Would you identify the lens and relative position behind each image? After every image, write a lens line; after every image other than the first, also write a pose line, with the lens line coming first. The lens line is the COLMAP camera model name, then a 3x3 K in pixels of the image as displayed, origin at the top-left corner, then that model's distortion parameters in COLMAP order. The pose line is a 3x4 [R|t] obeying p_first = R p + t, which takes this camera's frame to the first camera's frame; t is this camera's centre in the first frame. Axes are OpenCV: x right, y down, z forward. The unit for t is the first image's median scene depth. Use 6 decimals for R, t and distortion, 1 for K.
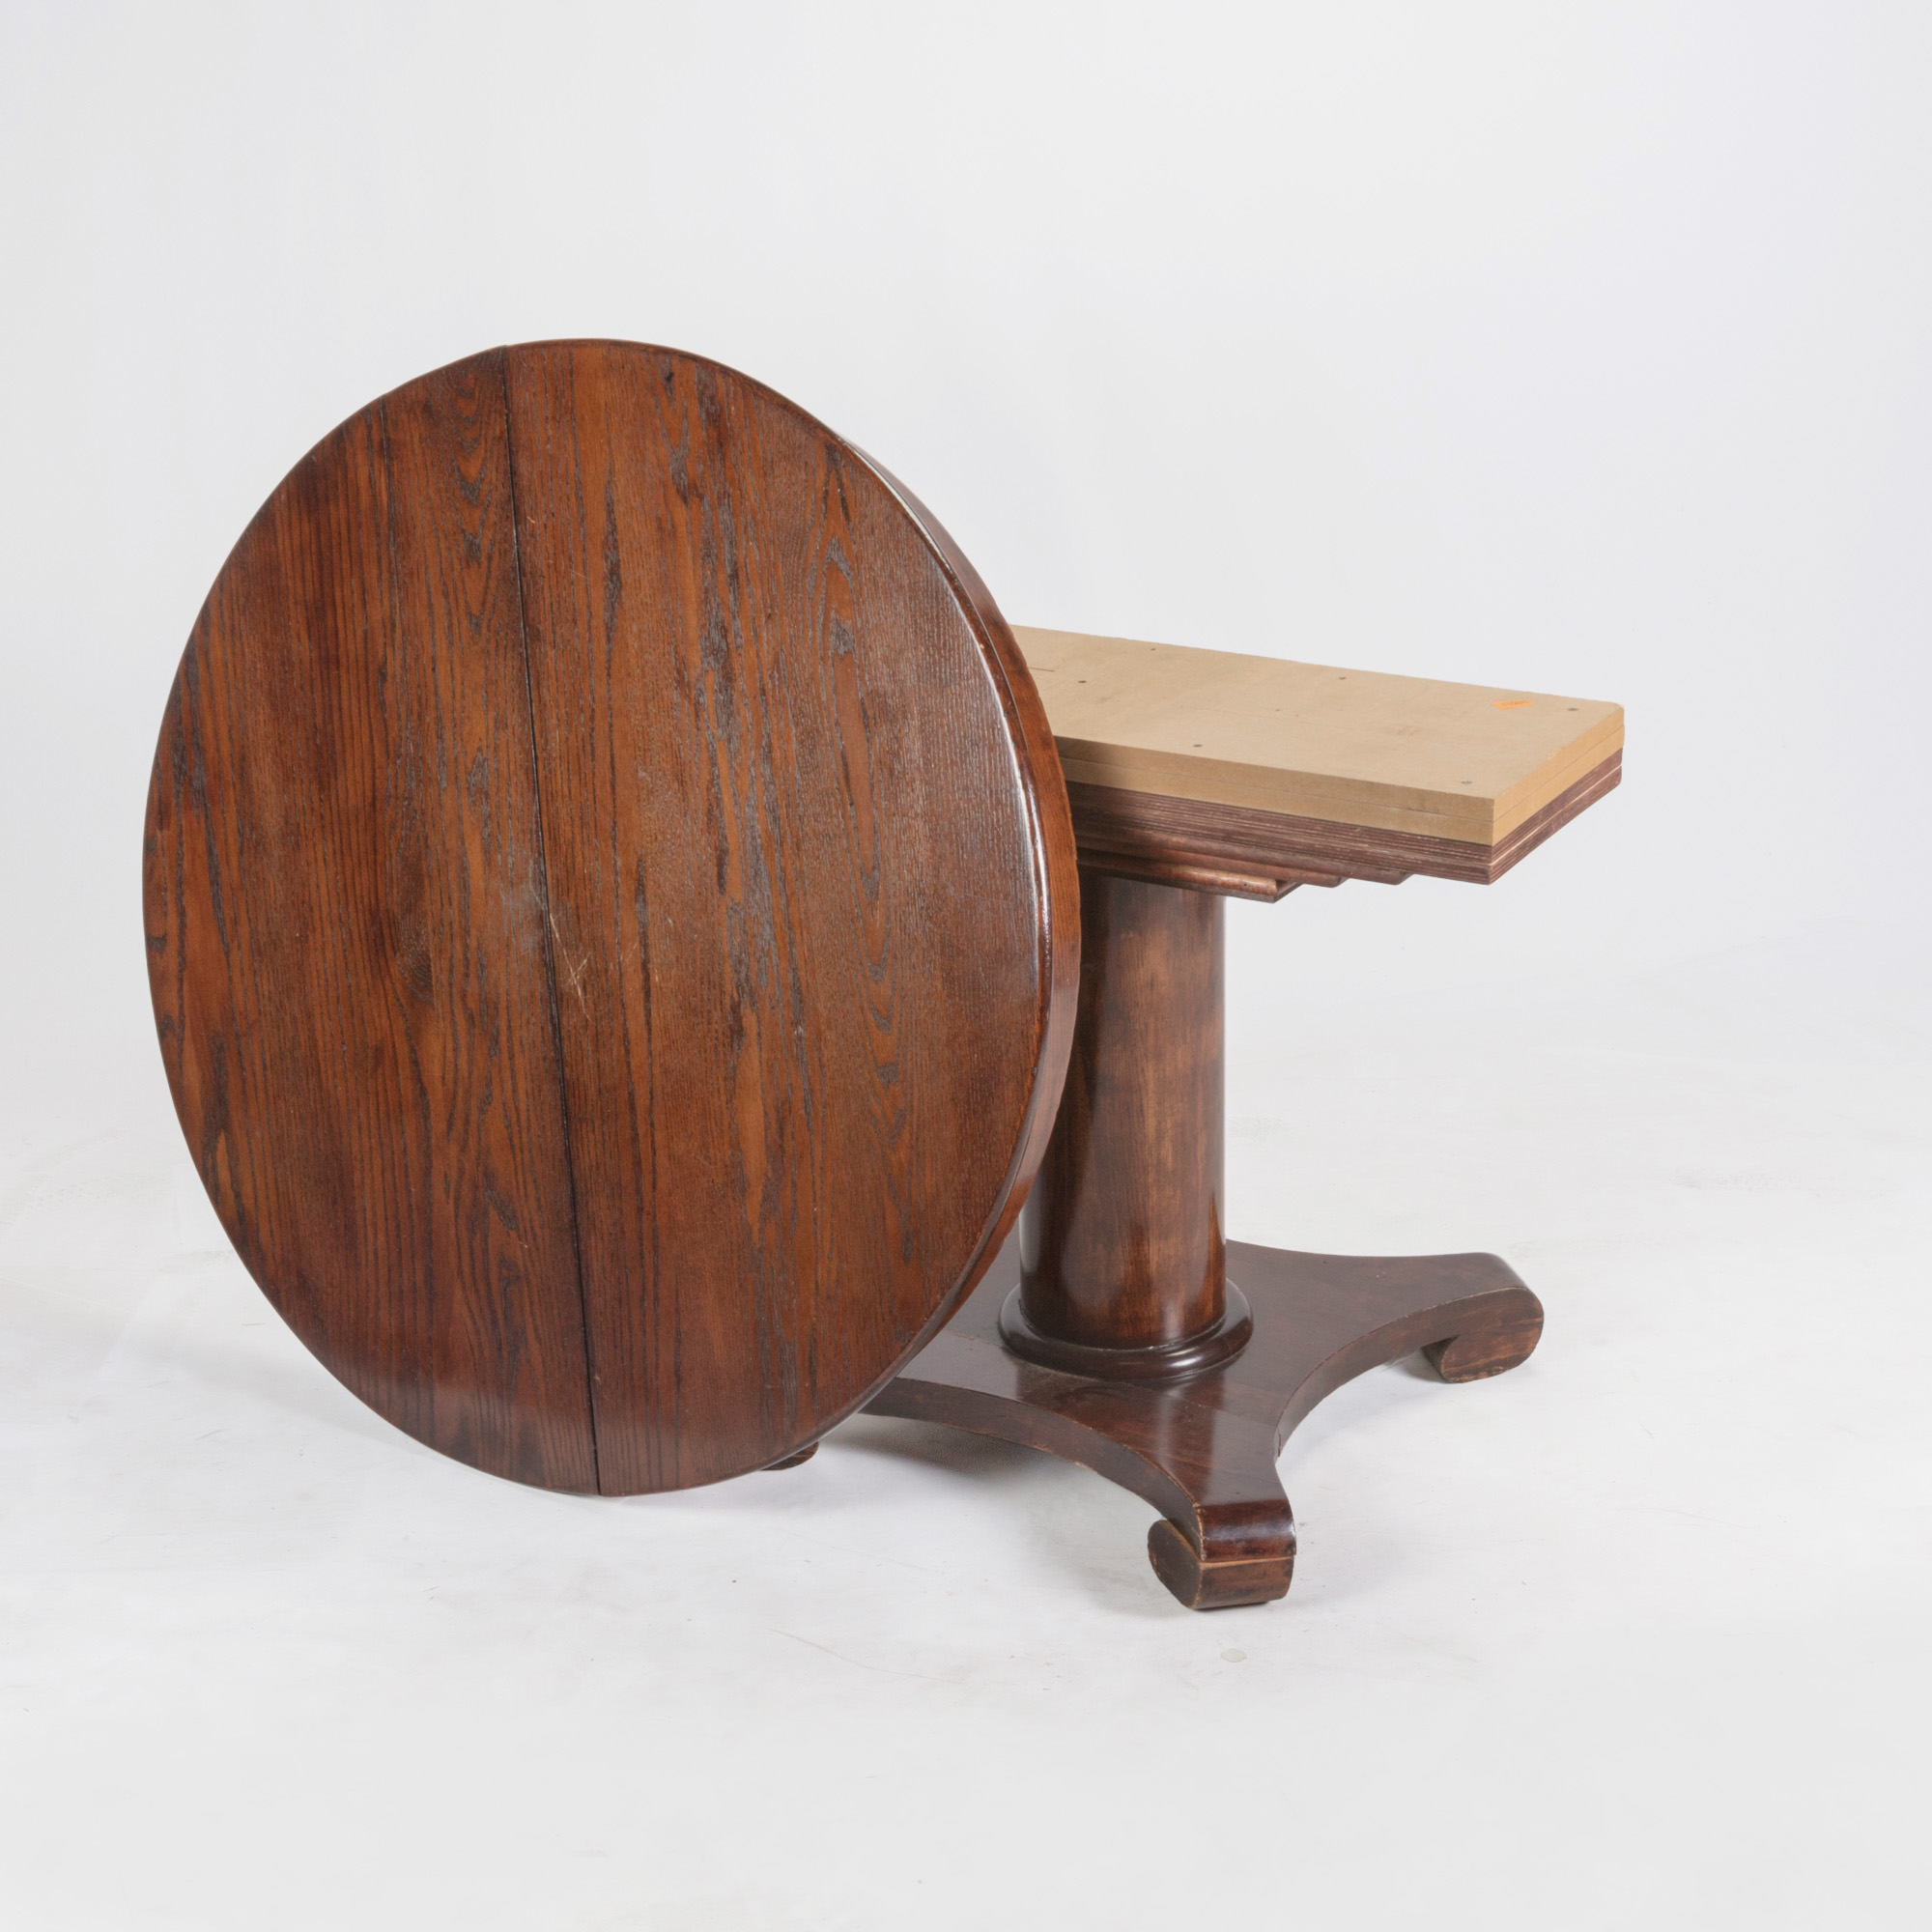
lens RADIAL K [[3043.2, 0, 1074.2], [0, 3043.2, 905.5], [0, 0, 1]] dist [0.093965, 0.004345]
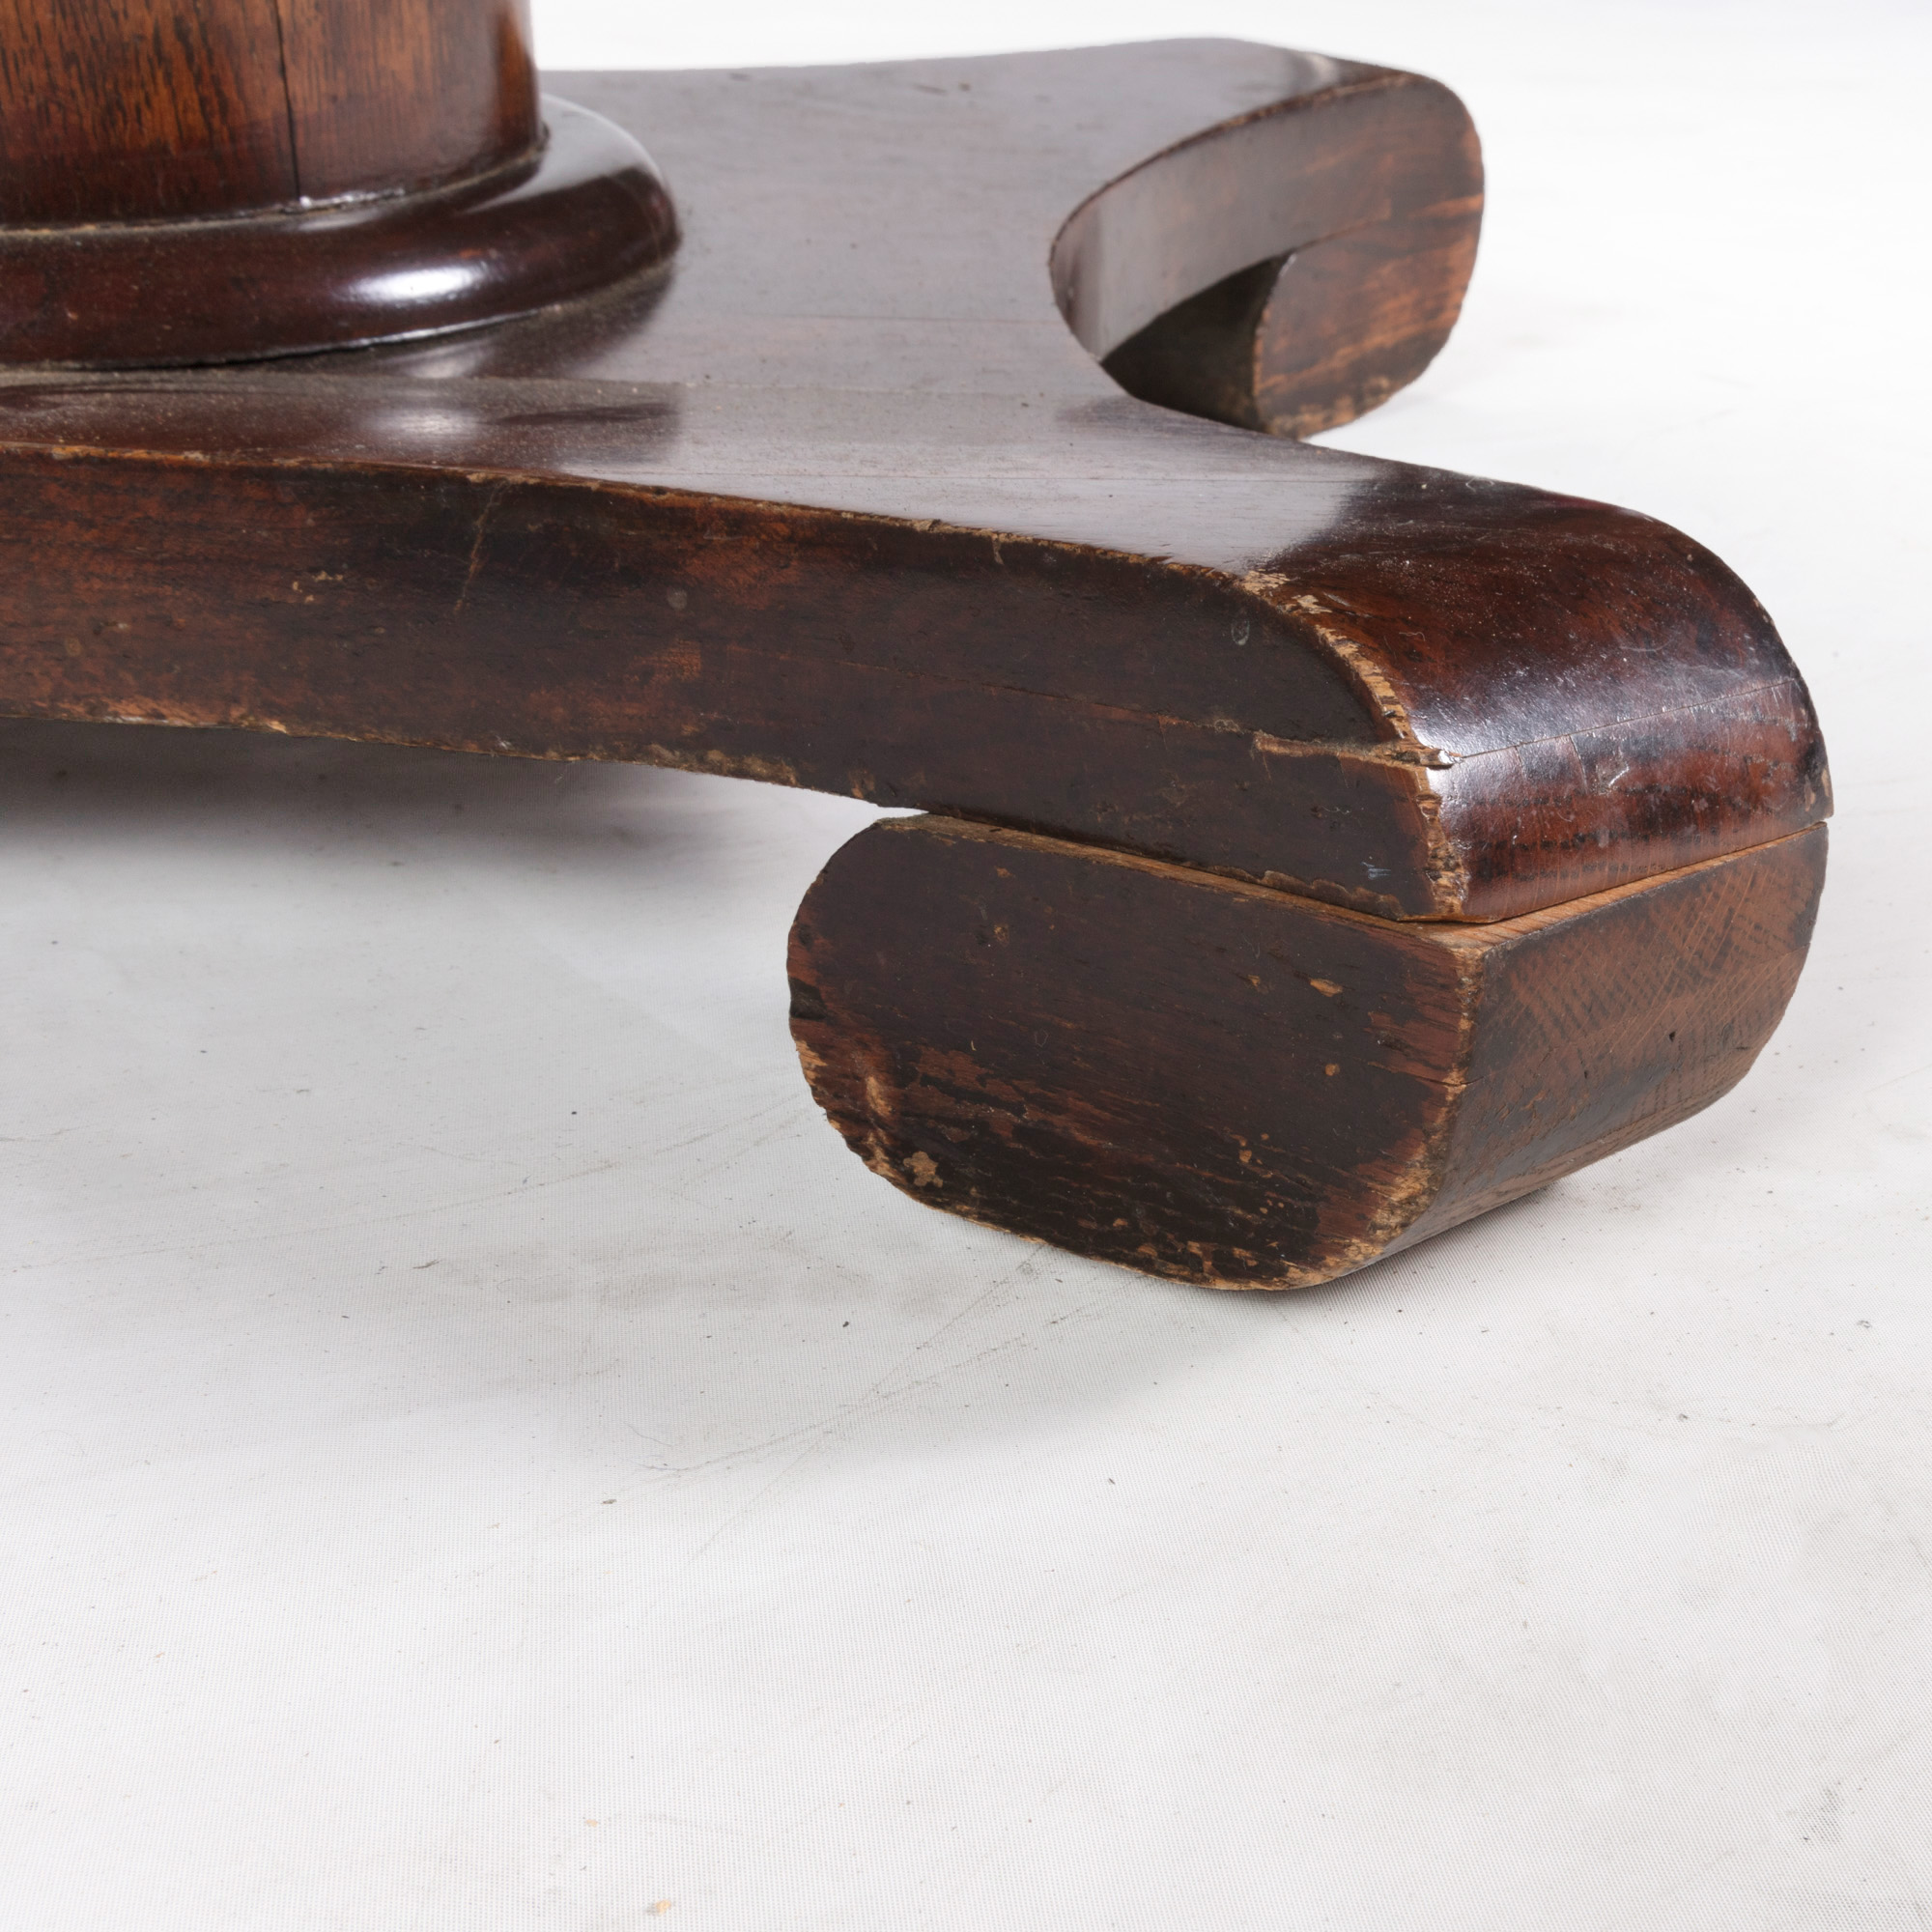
lens RADIAL K [[3118.4, 0, 1399.4], [0, 3118.4, 1015.6], [0, 0, 1]] dist [0.001609, 0.015734]
pose [[0.825018, -0.203281, 0.527279, -0.035064], [0.142557, 0.977749, 0.153895, 0.182534], [-0.546830, -0.051799, 0.835639, 0.820602]]
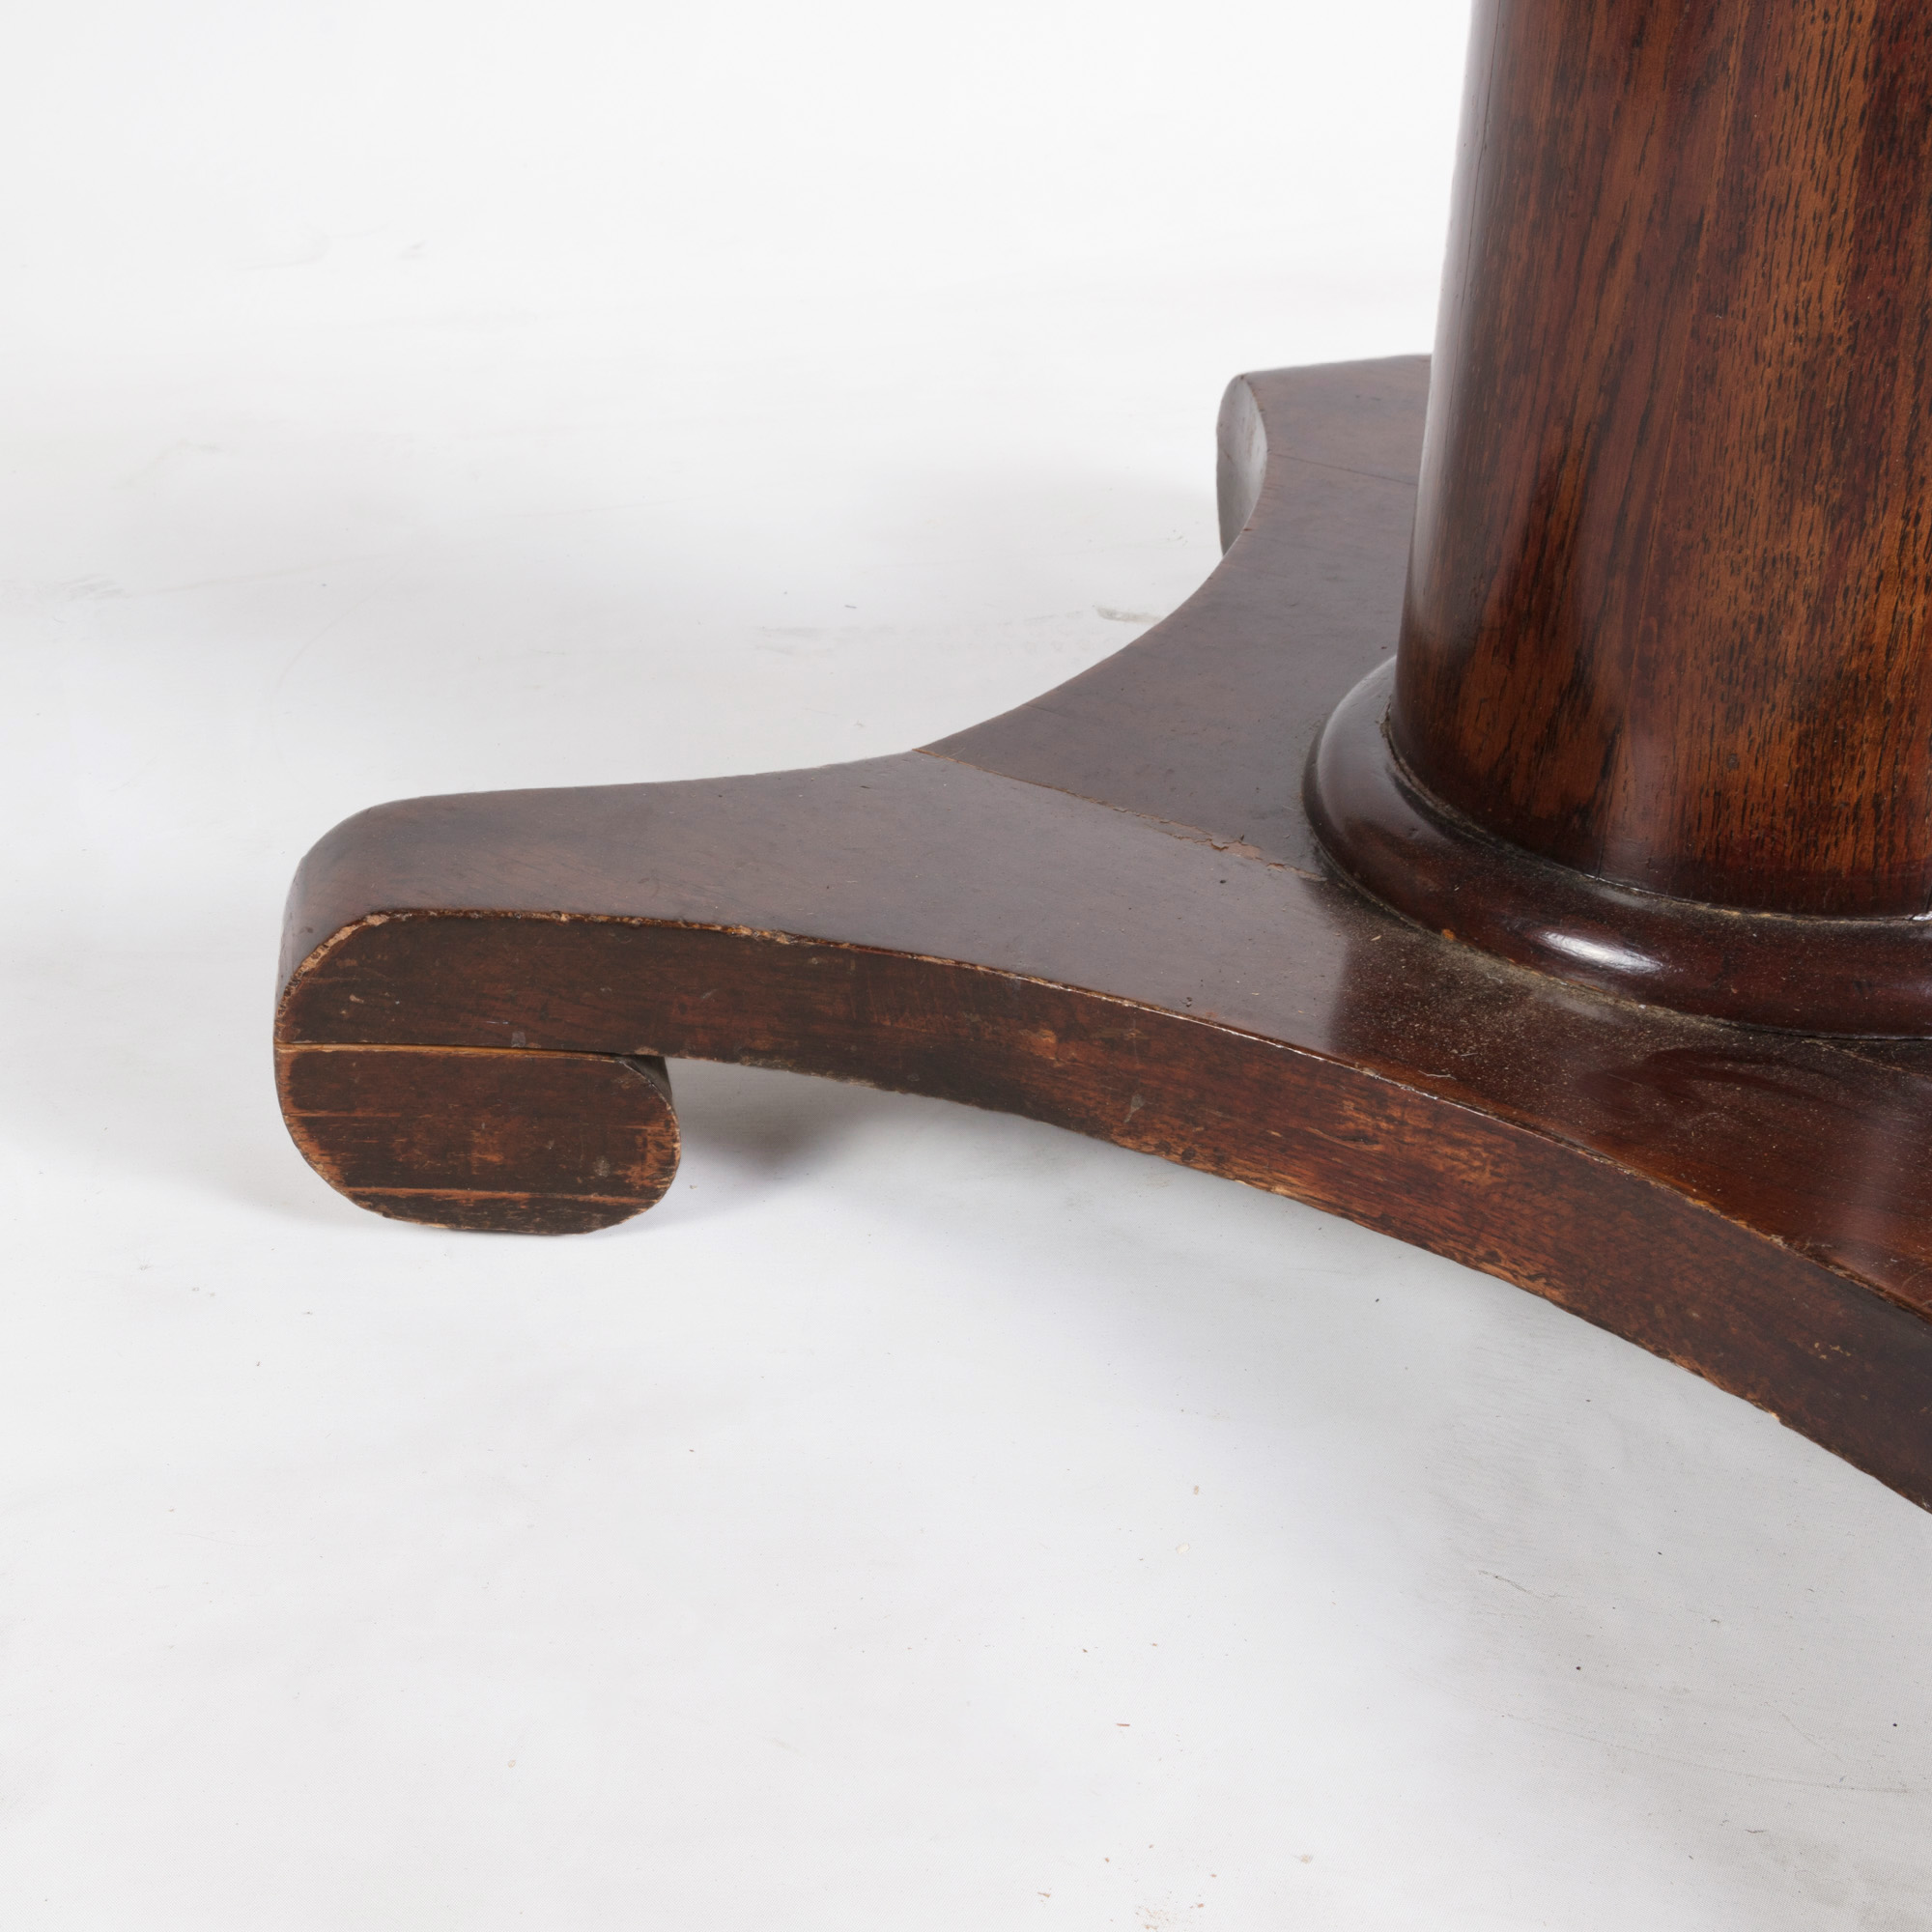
lens RADIAL K [[2769.6, 0, 544.0], [0, 2769.6, 1032.1], [0, 0, 1]] dist [-0.000819, 0.002593]
pose [[0.980672, 0.062120, -0.185538, -0.050217], [-0.019752, 0.974849, 0.221988, 0.107821], [0.194661, -0.214033, 0.957234, 0.771414]]
